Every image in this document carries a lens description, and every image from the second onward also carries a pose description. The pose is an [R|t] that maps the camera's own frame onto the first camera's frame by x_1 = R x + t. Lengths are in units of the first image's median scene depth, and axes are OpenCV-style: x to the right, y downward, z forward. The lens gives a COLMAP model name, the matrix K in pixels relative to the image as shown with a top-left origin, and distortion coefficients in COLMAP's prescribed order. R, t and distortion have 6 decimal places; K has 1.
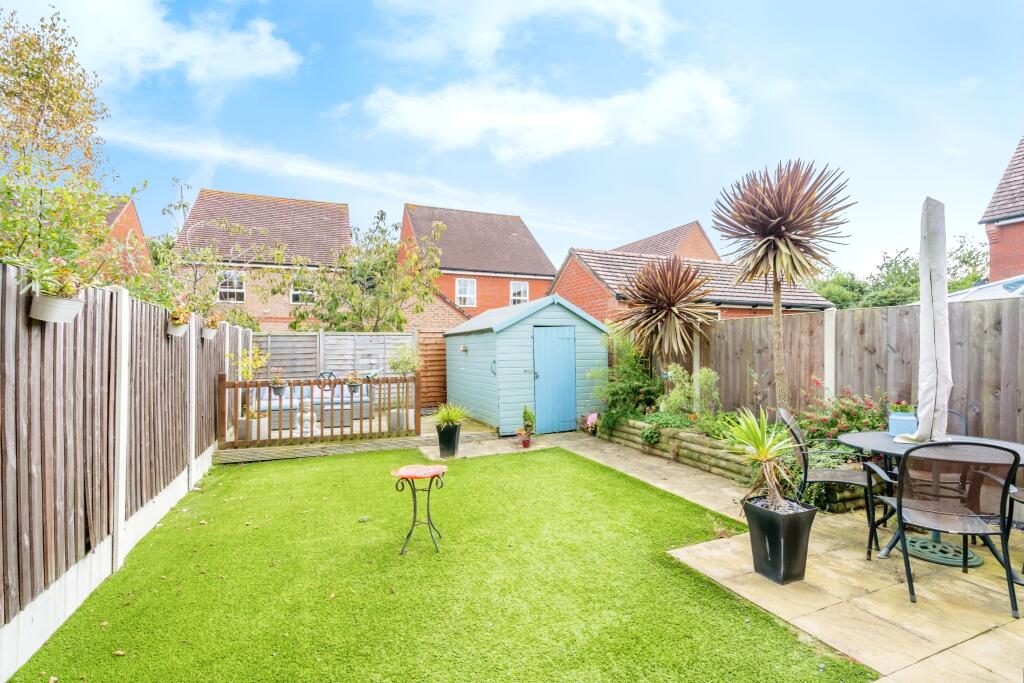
lens RADIAL K [[464.6, 0, 505.3], [0, 464.6, 344.6], [0, 0, 1]] dist [-0.002666, -0.000074]
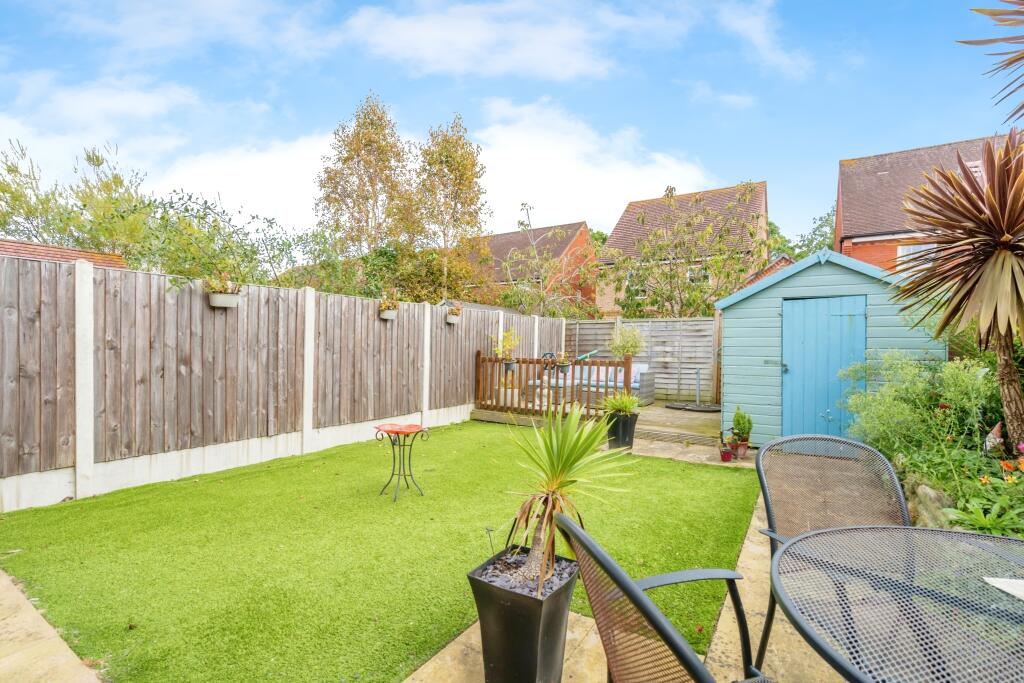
lens RADIAL K [[464.6, 0, 507.1], [0, 464.6, 345.6], [0, 0, 1]] dist [-0.002666, -0.000074]
pose [[0.576564, 0.014366, -0.816926, 0.397475], [-0.005880, 0.999892, 0.013433, 0.024363], [0.817031, -0.002941, 0.576586, 0.251001]]
